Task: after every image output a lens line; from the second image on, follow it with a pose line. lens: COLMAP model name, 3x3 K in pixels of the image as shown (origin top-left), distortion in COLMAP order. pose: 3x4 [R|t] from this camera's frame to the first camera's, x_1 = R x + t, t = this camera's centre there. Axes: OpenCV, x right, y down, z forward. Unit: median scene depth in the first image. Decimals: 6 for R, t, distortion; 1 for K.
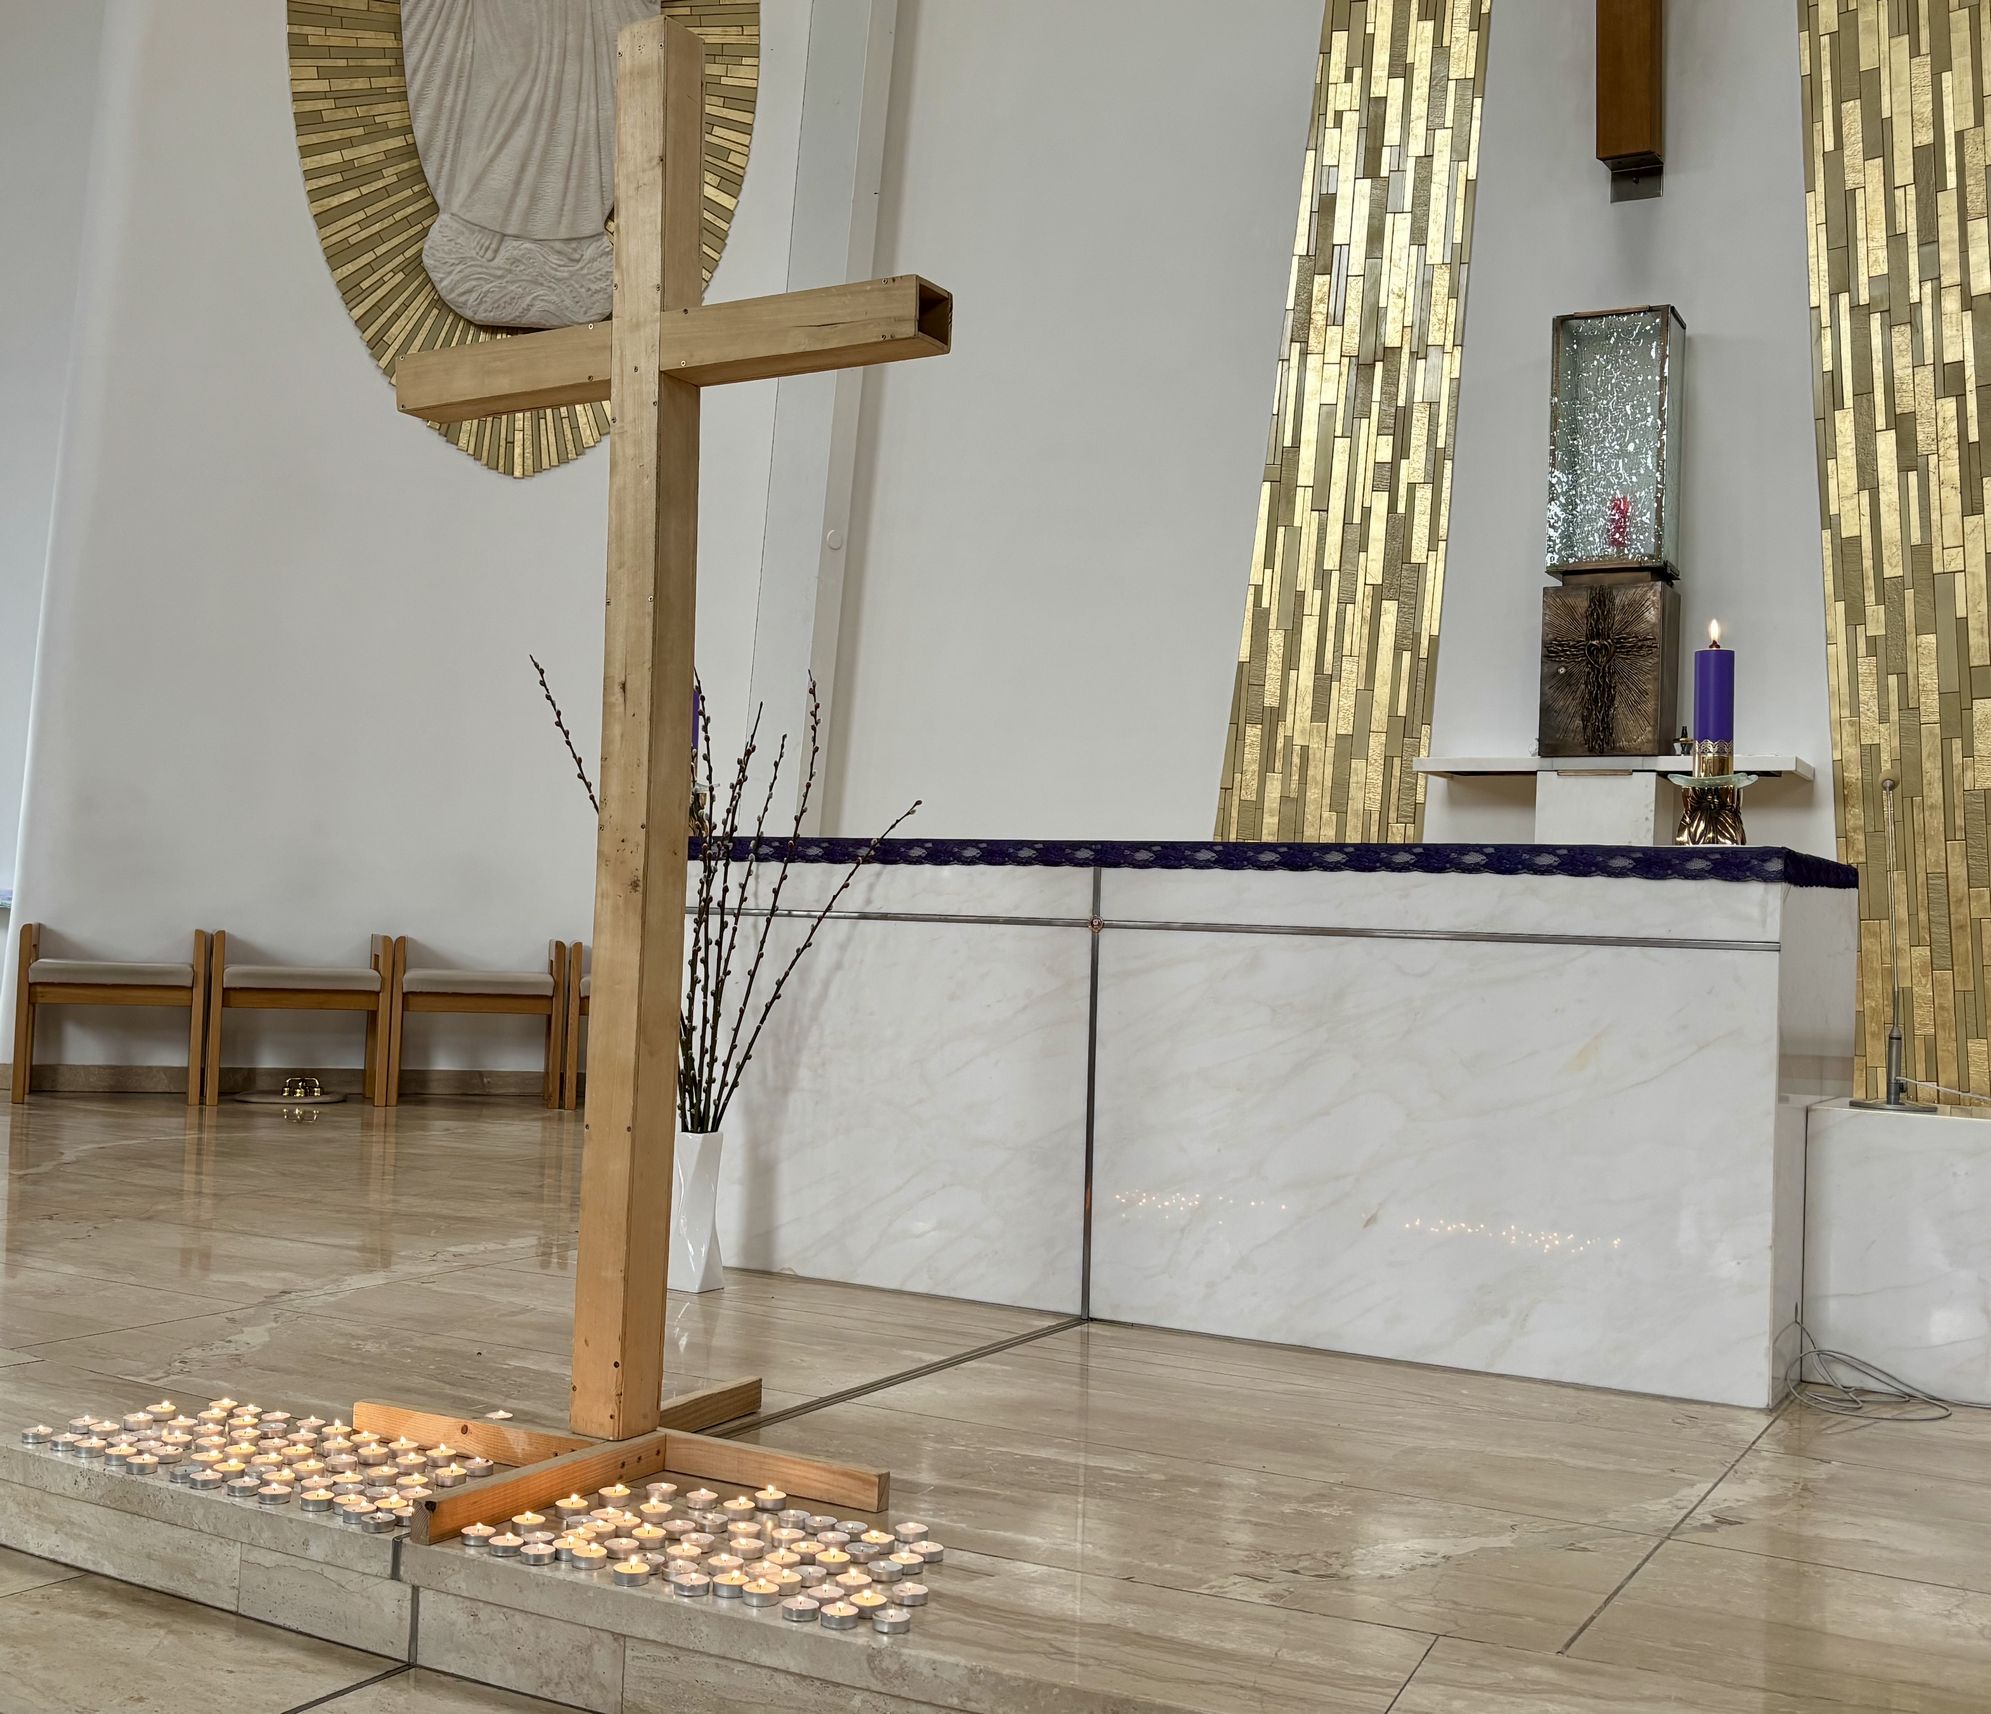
lens RADIAL K [[2180.6, 0, 852.3], [0, 2180.6, 861.3], [0, 0, 1]] dist [0.163438, -0.468754]
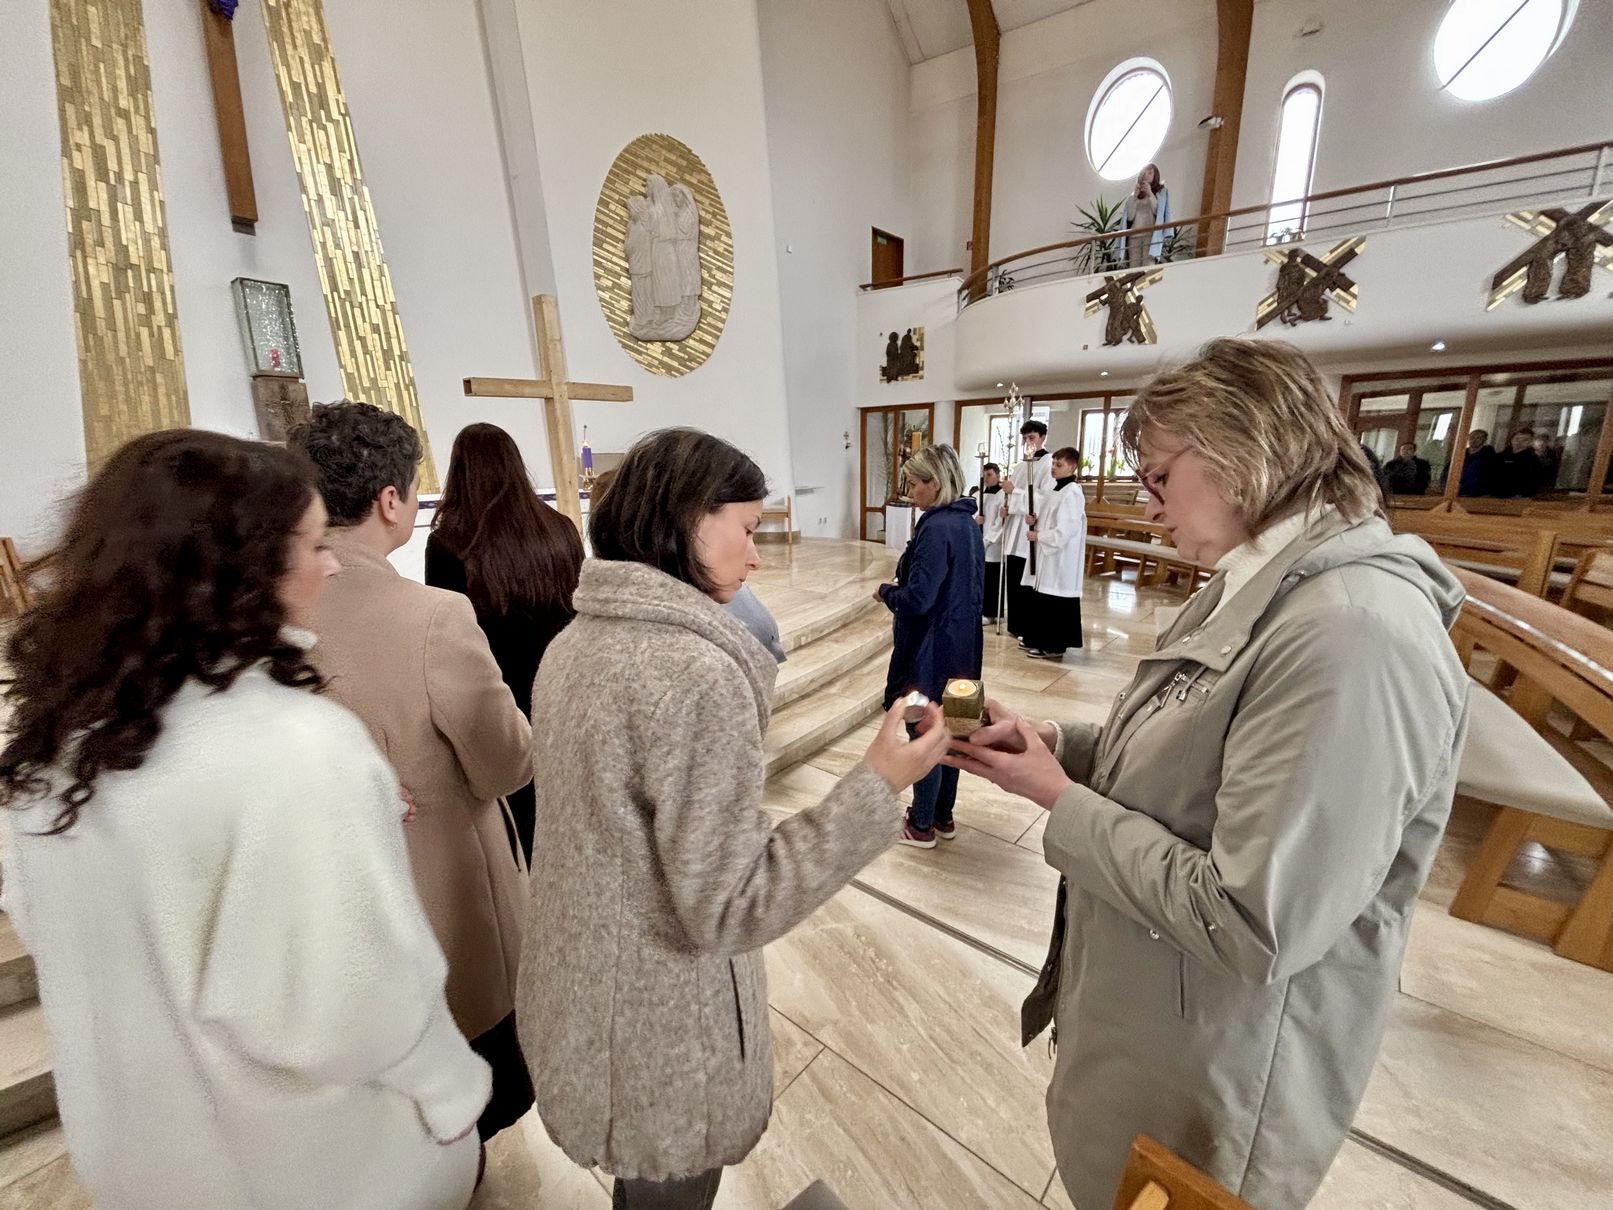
lens RADIAL K [[644.7, 0, 805.0], [0, 644.7, 605.3], [0, 0, 1]] dist [-0.001396, -0.000334]
pose [[0.171327, -0.257279, 0.951028, -0.427930], [-0.004381, 0.965092, 0.261873, -0.062152], [-0.985204, -0.049033, 0.164219, 0.144070]]
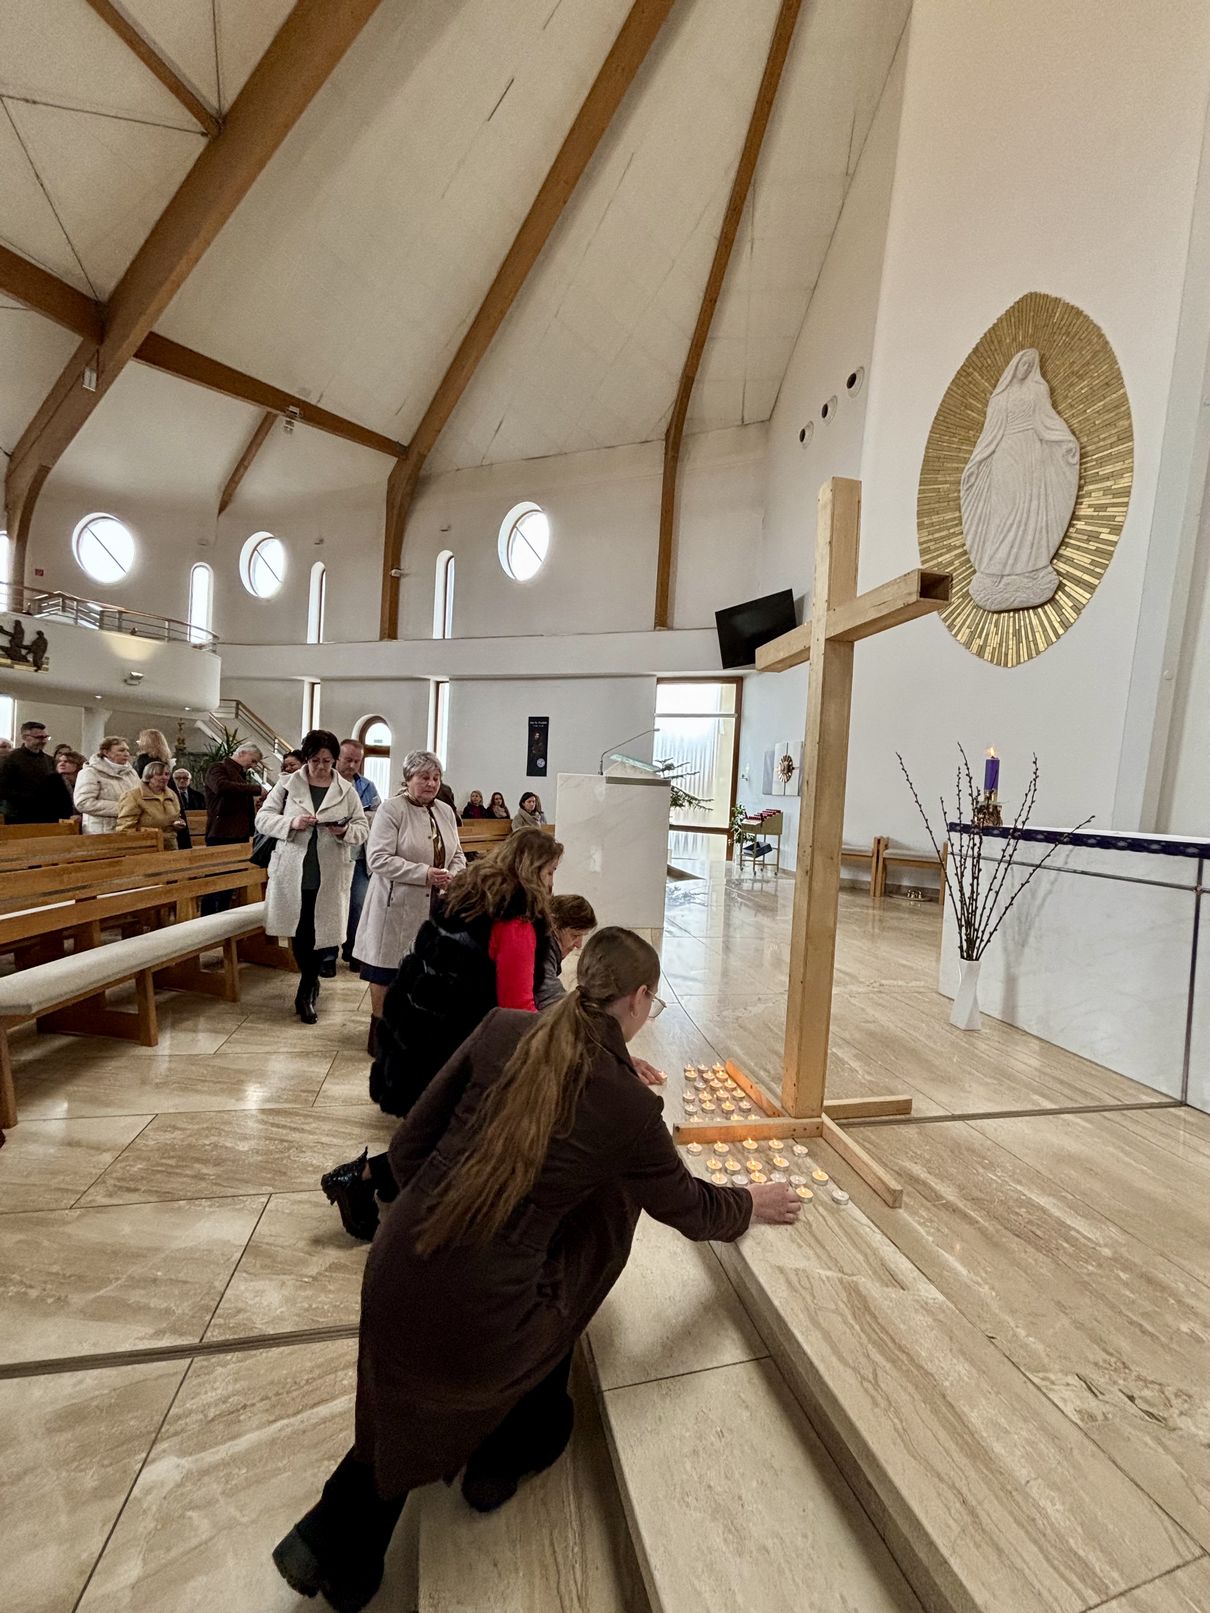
lens RADIAL K [[649.1, 0, 605.0], [0, 649.1, 806.5], [0, 0, 1]] dist [-0.000518, -0.000057]
pose [[0.689081, 0.020632, -0.724391, 0.084815], [-0.009261, 0.999764, 0.019666, -0.024374], [0.724625, -0.006843, 0.689109, 0.143737]]
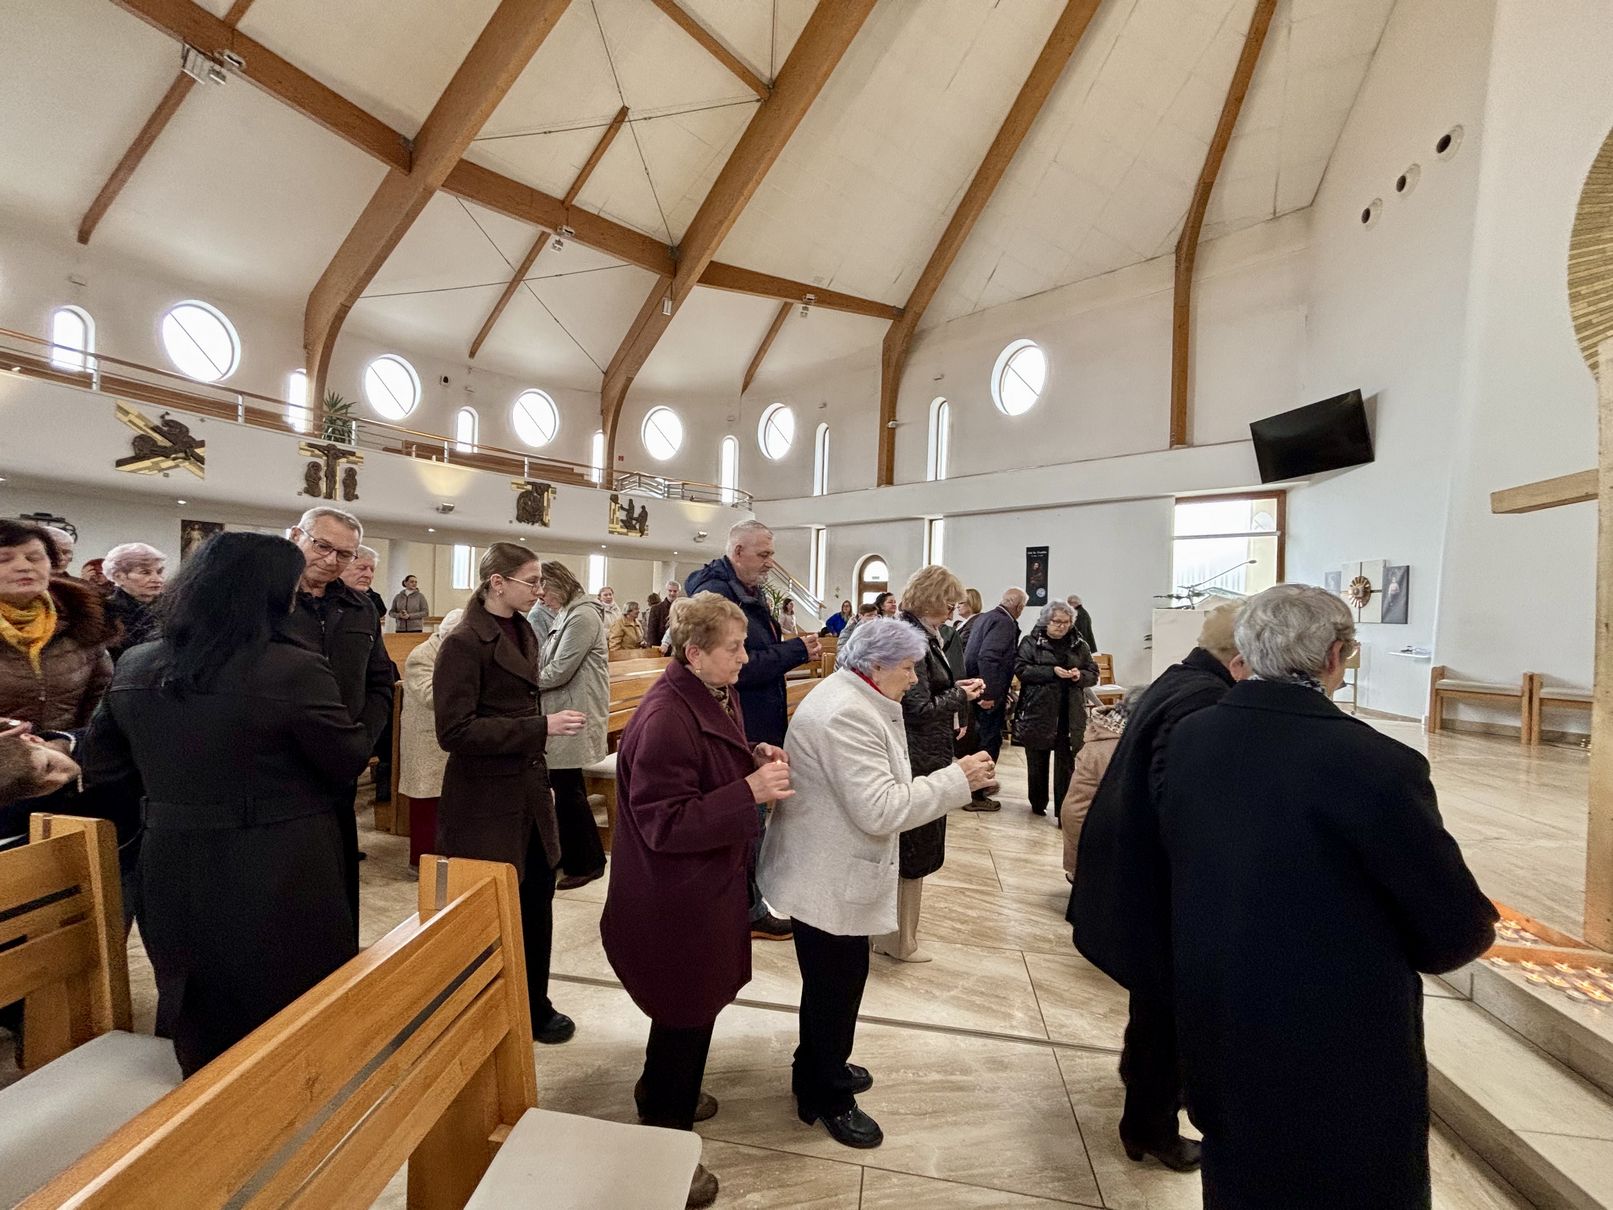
lens RADIAL K [[649.1, 0, 802.6], [0, 649.1, 606.7], [0, 0, 1]] dist [-0.000518, -0.000057]
pose [[0.372595, -0.023476, -0.927697, 0.079313], [0.007825, 0.999724, -0.022156, -0.033939], [0.927961, 0.000996, 0.372676, -0.017584]]
